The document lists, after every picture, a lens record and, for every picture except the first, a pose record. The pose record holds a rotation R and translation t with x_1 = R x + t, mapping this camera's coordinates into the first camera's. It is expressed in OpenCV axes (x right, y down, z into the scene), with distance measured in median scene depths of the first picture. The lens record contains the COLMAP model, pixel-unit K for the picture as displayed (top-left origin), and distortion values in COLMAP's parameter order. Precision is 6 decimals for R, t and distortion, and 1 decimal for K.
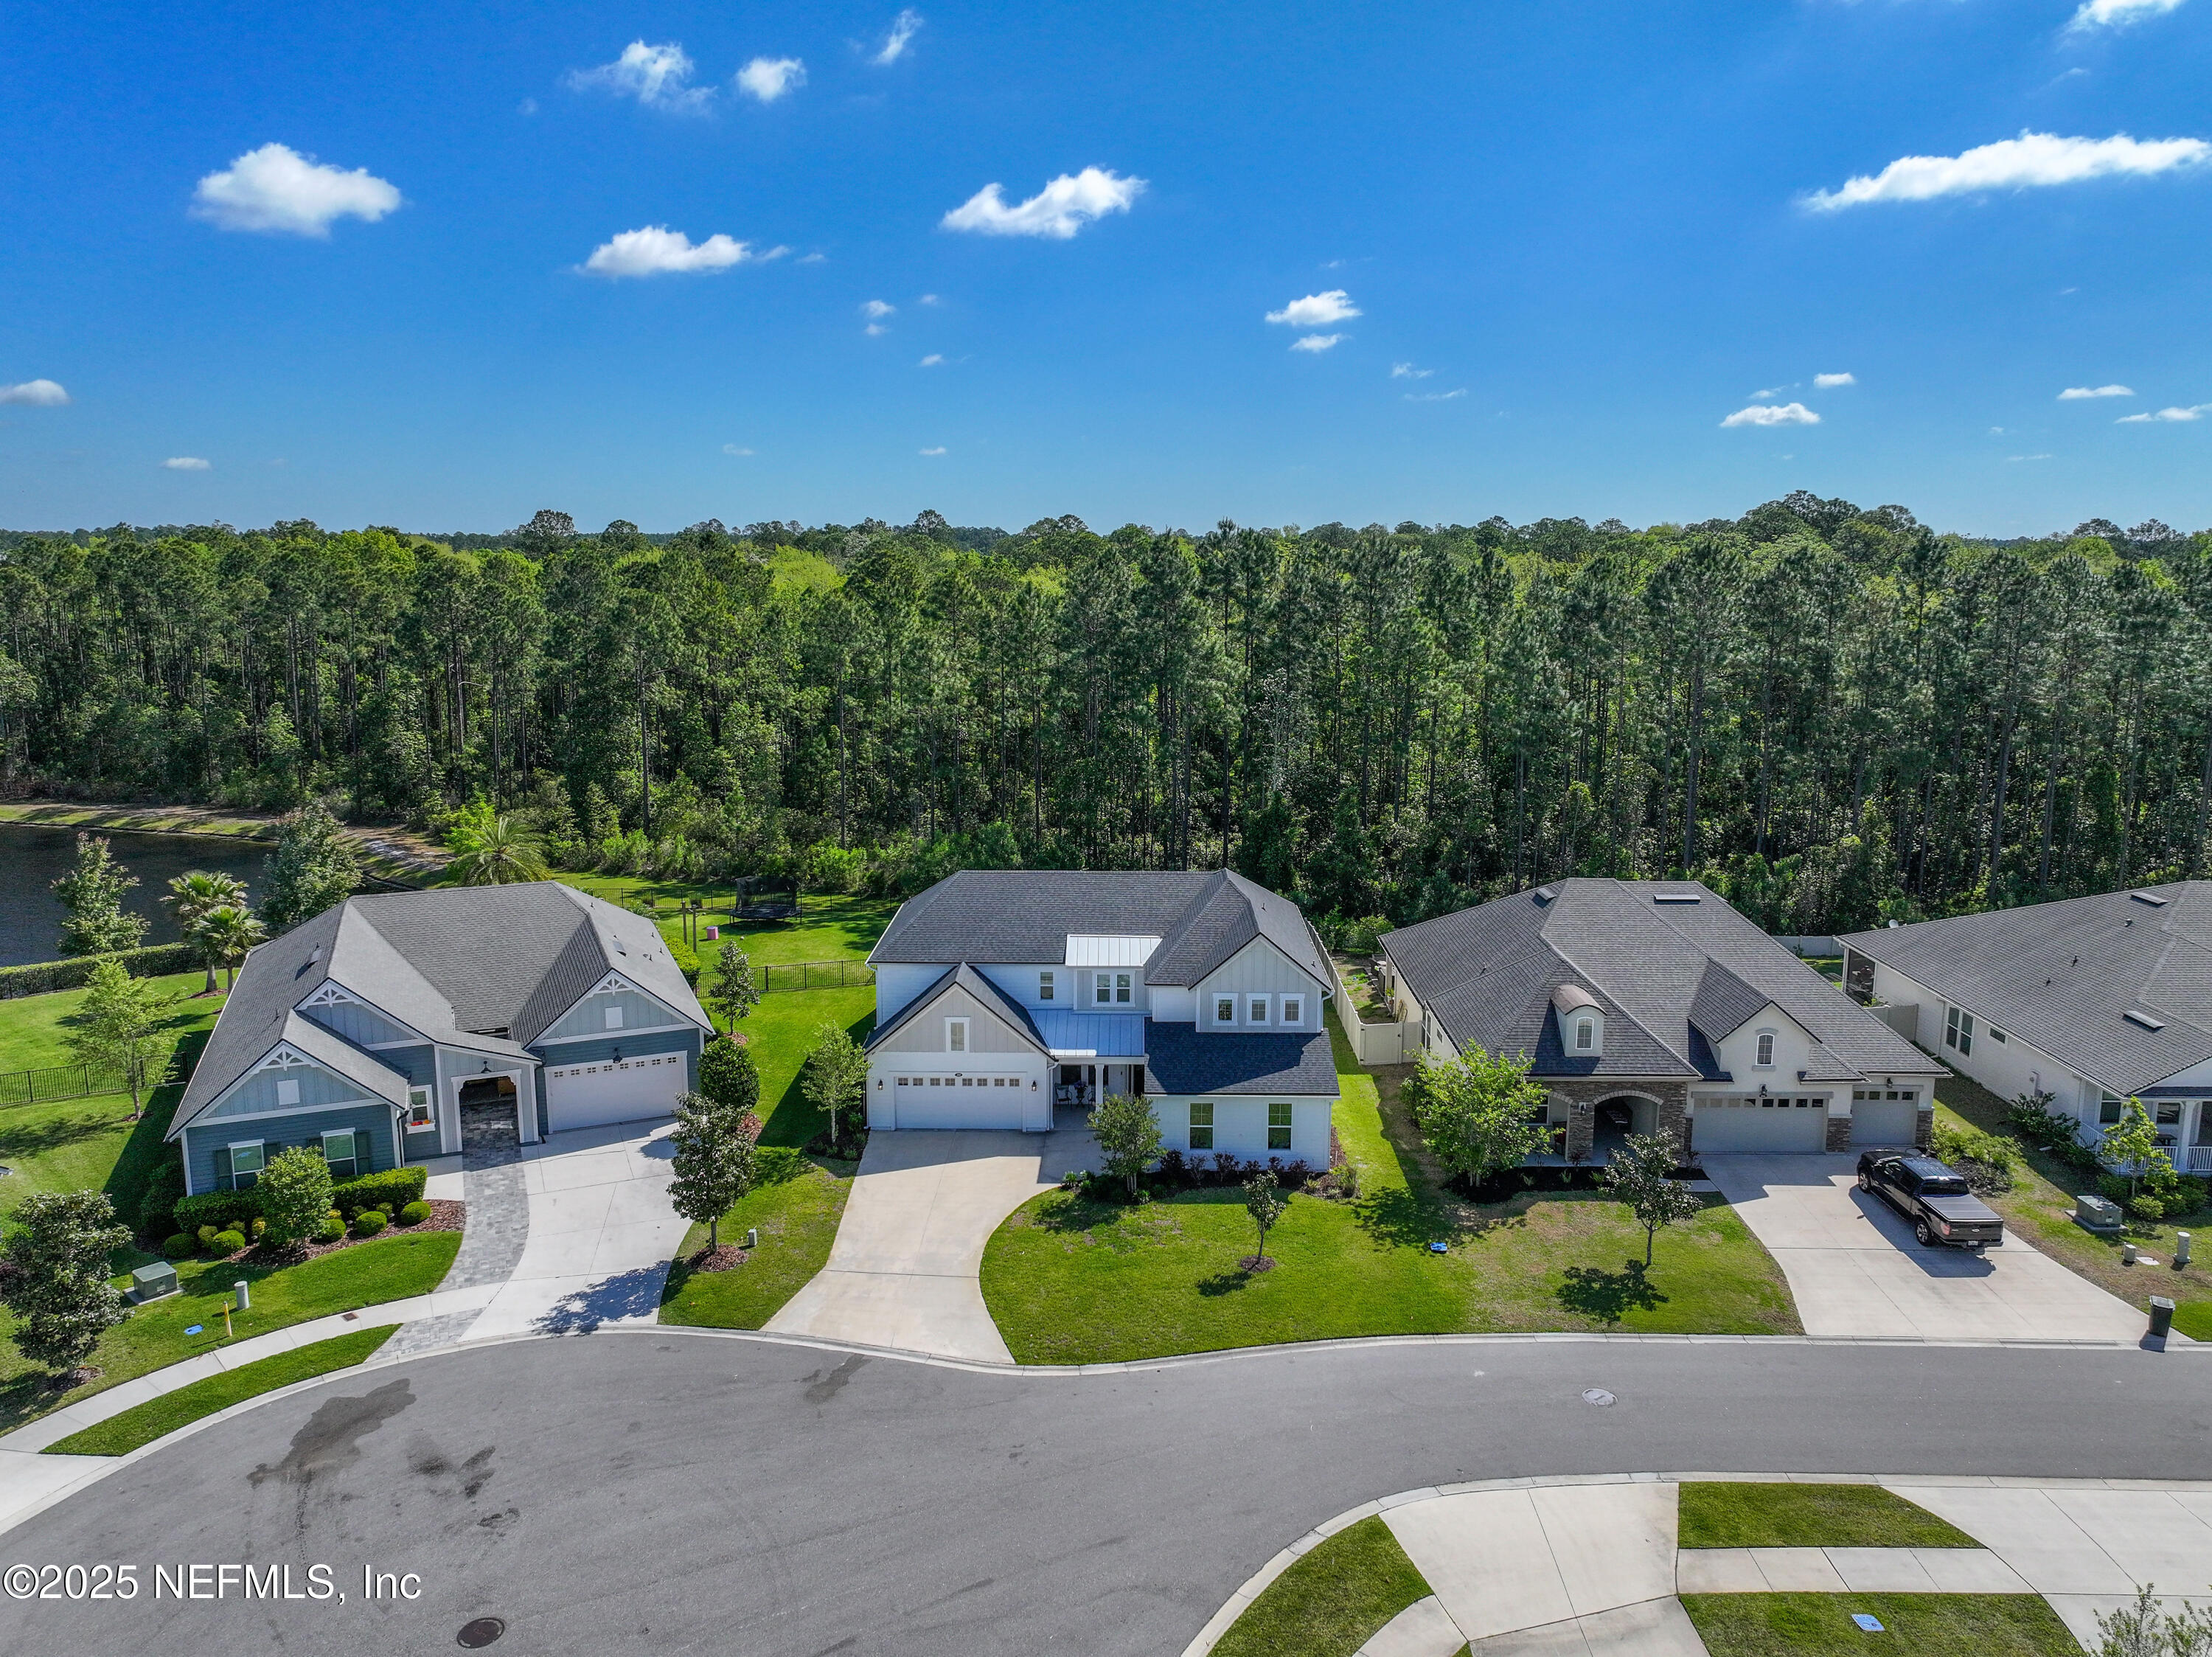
lens RADIAL K [[1549.5, 0, 1109.8], [0, 1549.5, 825.8], [0, 0, 1]] dist [0.000659, 0.008965]
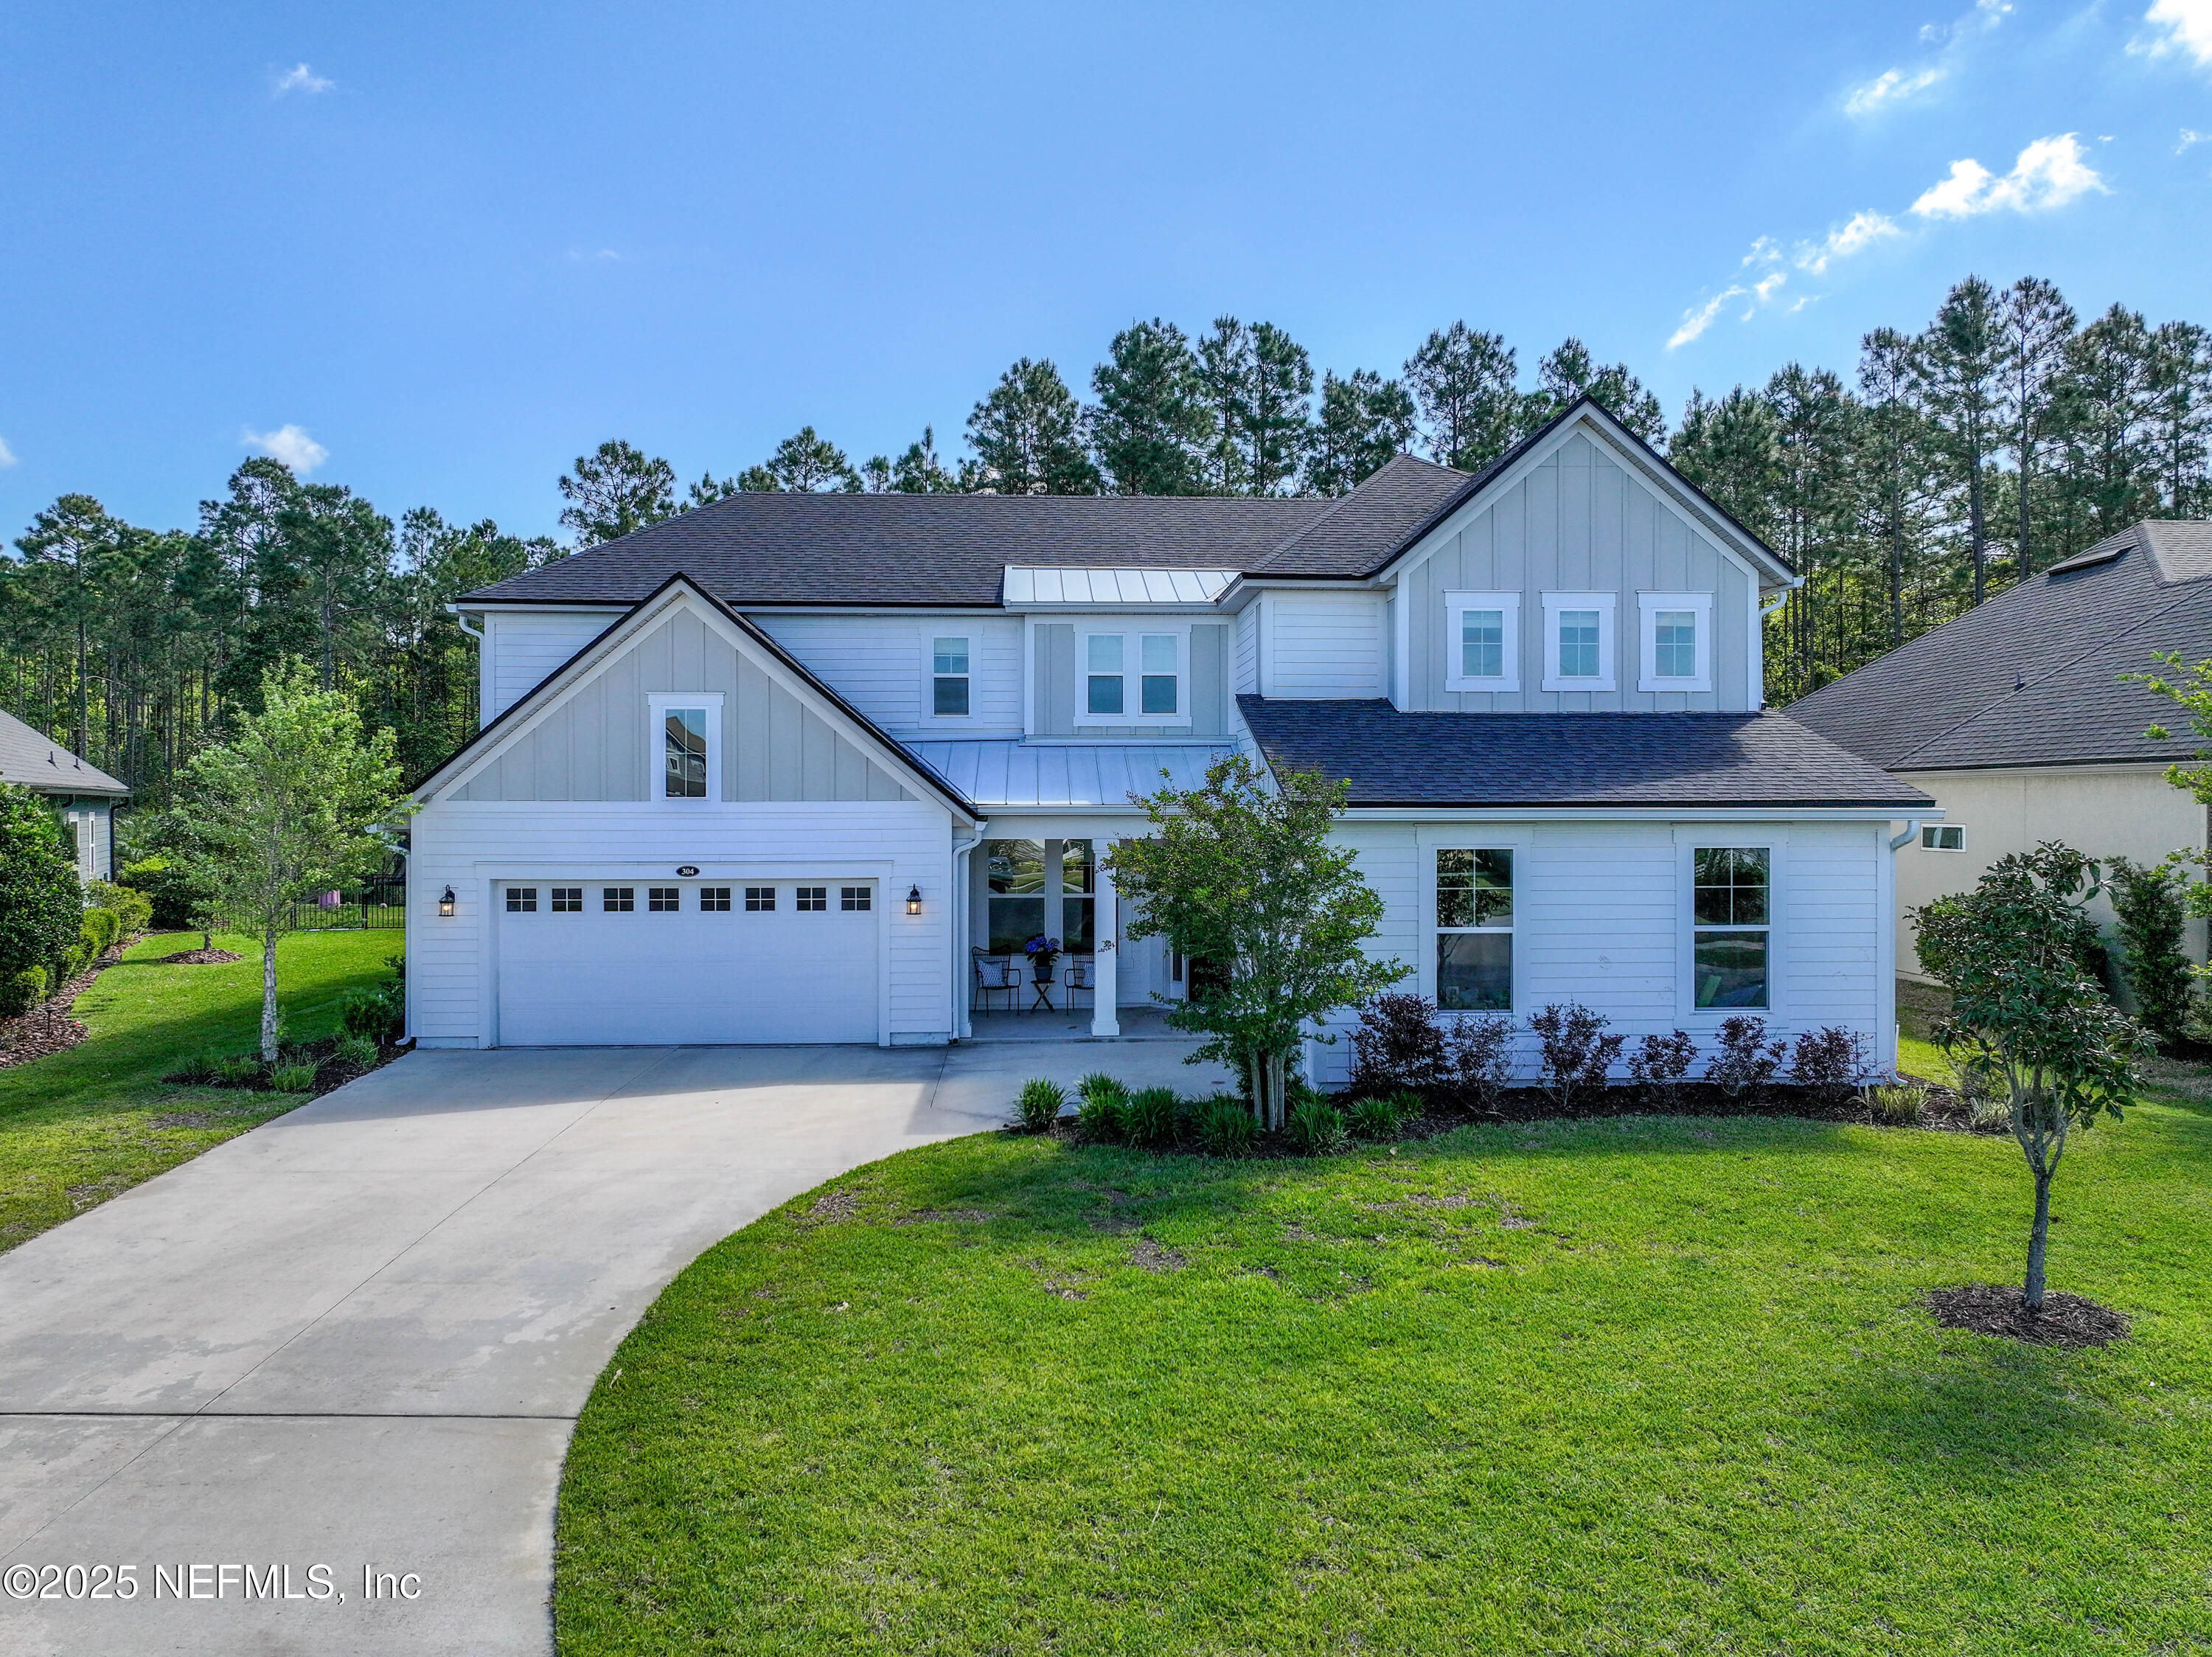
lens RADIAL K [[1549.5, 0, 1109.8], [0, 1549.5, 825.8], [0, 0, 1]] dist [0.000659, 0.008965]
pose [[0.997659, -0.000183, 0.068381, -0.033216], [0.011678, 0.985762, -0.167738, 0.236510], [-0.067377, 0.168144, 0.983457, 0.750502]]
